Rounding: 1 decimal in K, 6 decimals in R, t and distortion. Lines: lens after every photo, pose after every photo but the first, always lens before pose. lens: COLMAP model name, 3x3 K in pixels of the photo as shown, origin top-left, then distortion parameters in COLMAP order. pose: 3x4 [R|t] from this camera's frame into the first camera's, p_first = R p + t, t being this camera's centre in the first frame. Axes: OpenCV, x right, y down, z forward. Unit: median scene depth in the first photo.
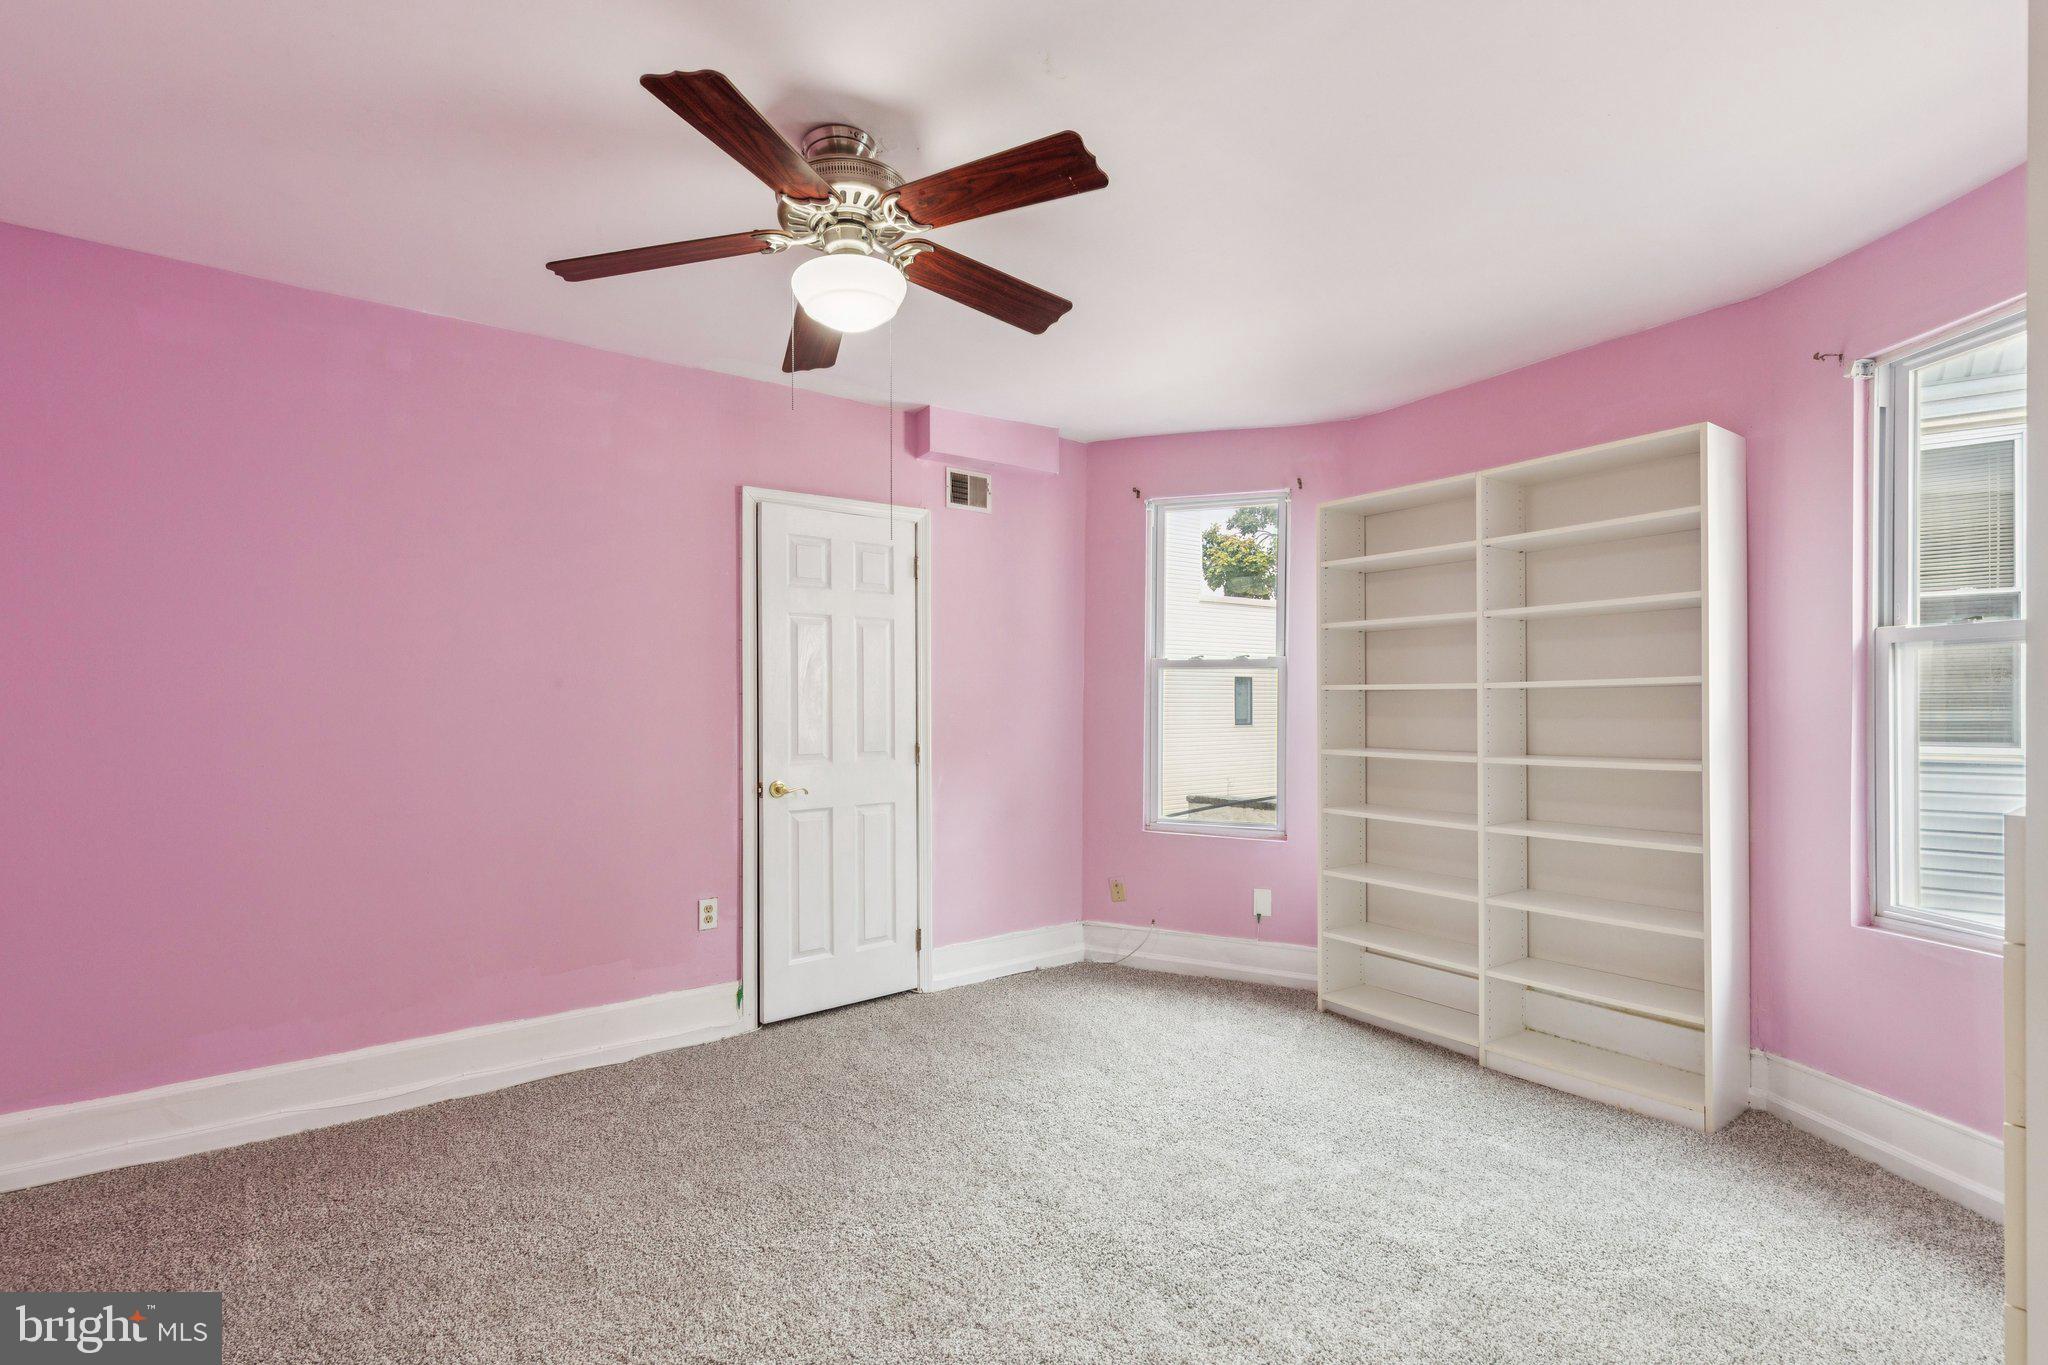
lens RADIAL K [[933.6, 0, 1031.1], [0, 933.6, 695.4], [0, 0, 1]] dist [0.016964, -0.001928]
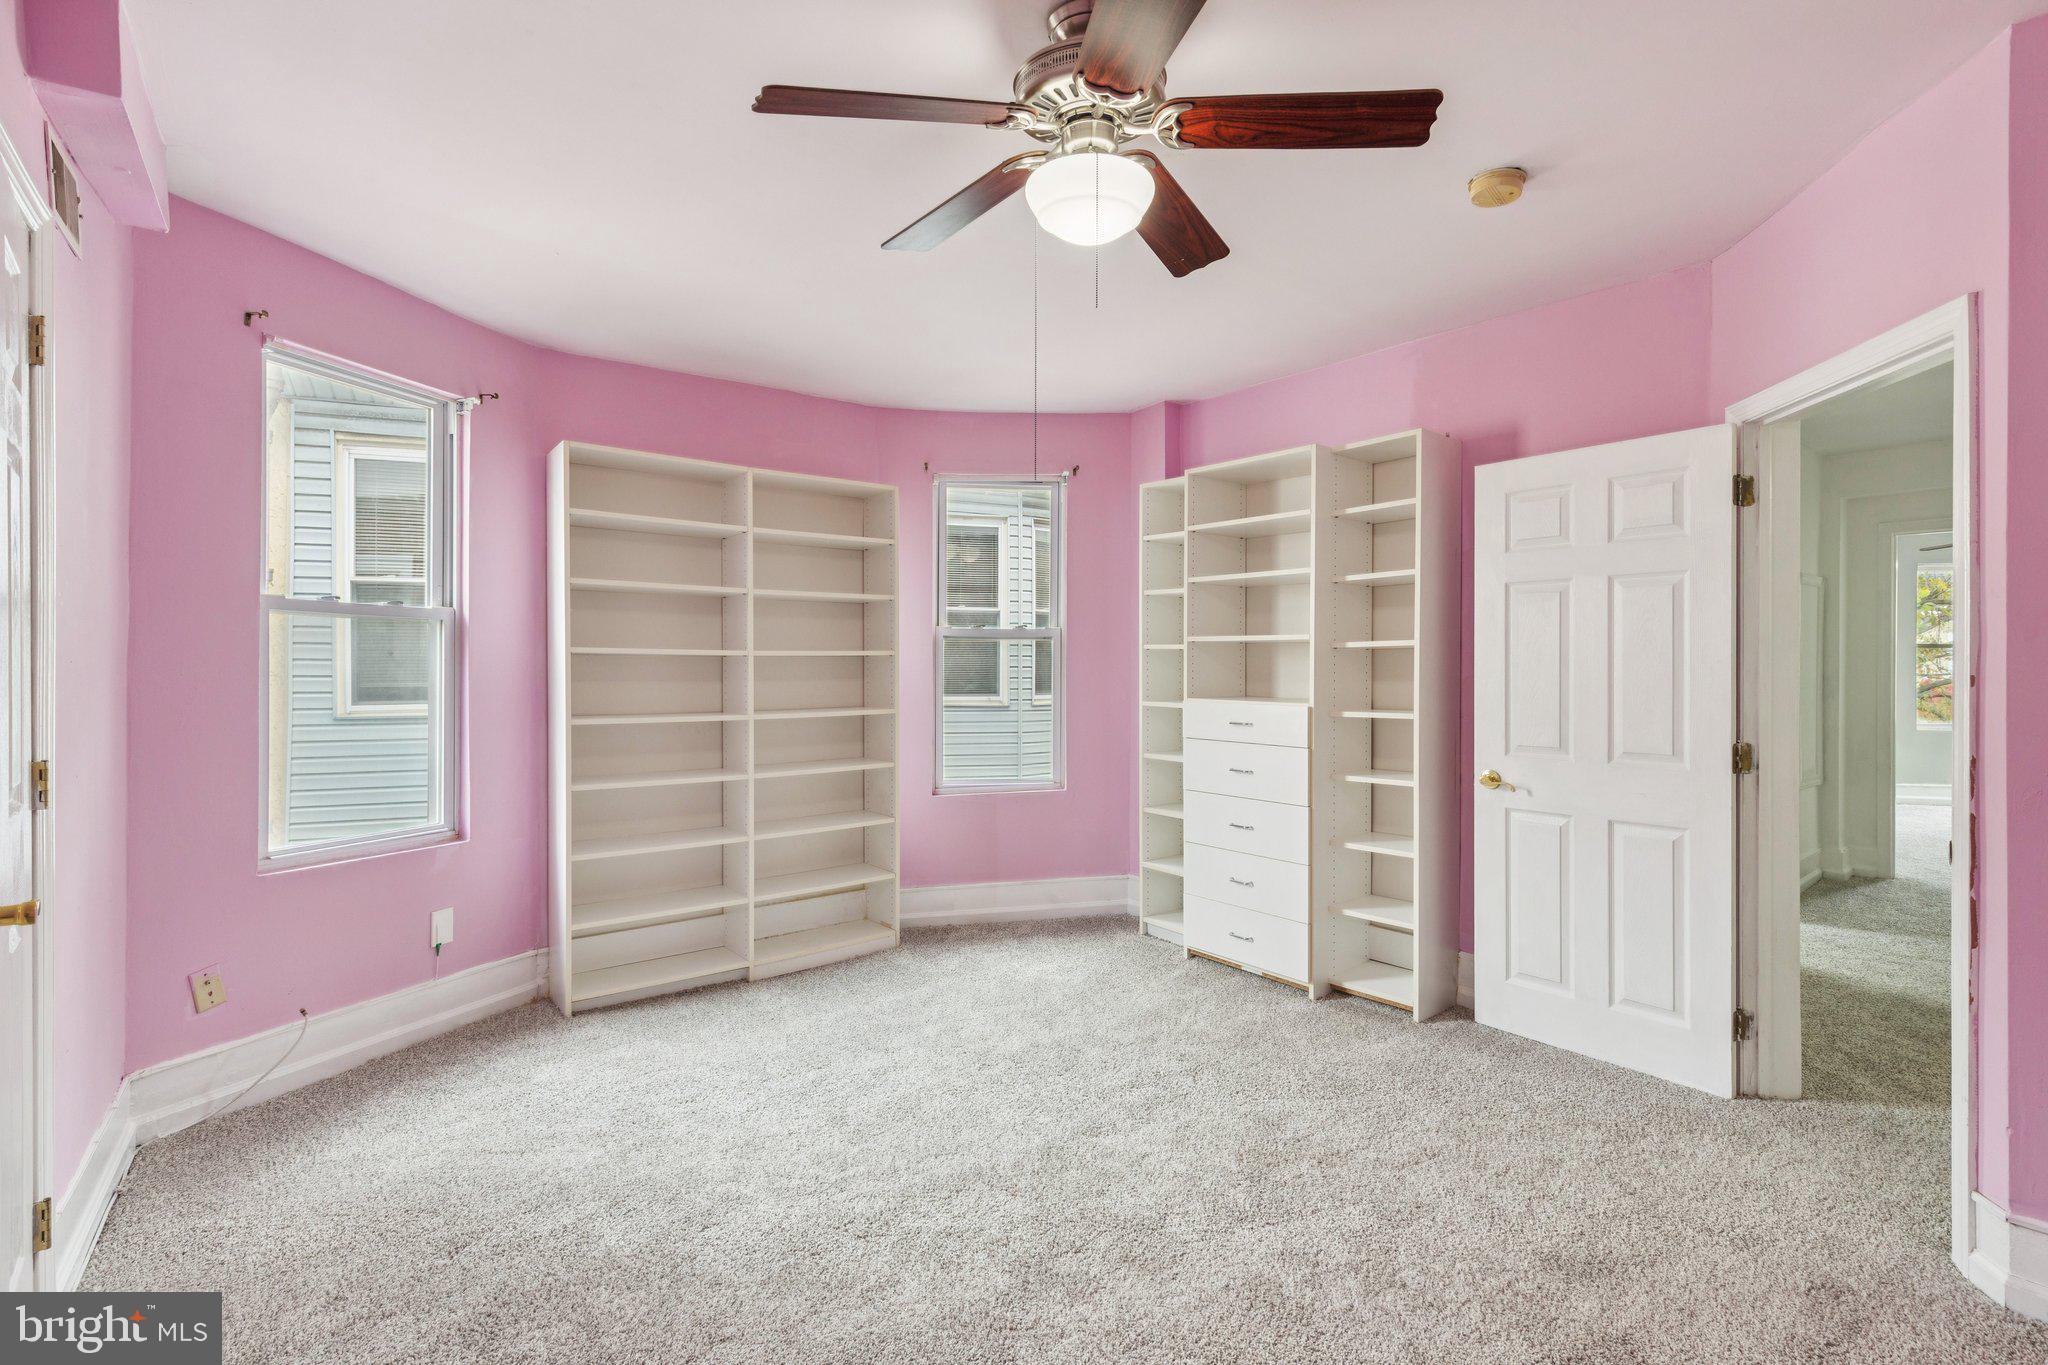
lens RADIAL K [[933.6, 0, 1037.1], [0, 933.6, 670.7], [0, 0, 1]] dist [0.016964, -0.001928]
pose [[-0.021340, -0.007317, 0.999745, -0.675536], [-0.013916, 0.999879, 0.007021, -0.002876], [-0.999675, -0.013763, -0.021440, 0.666577]]
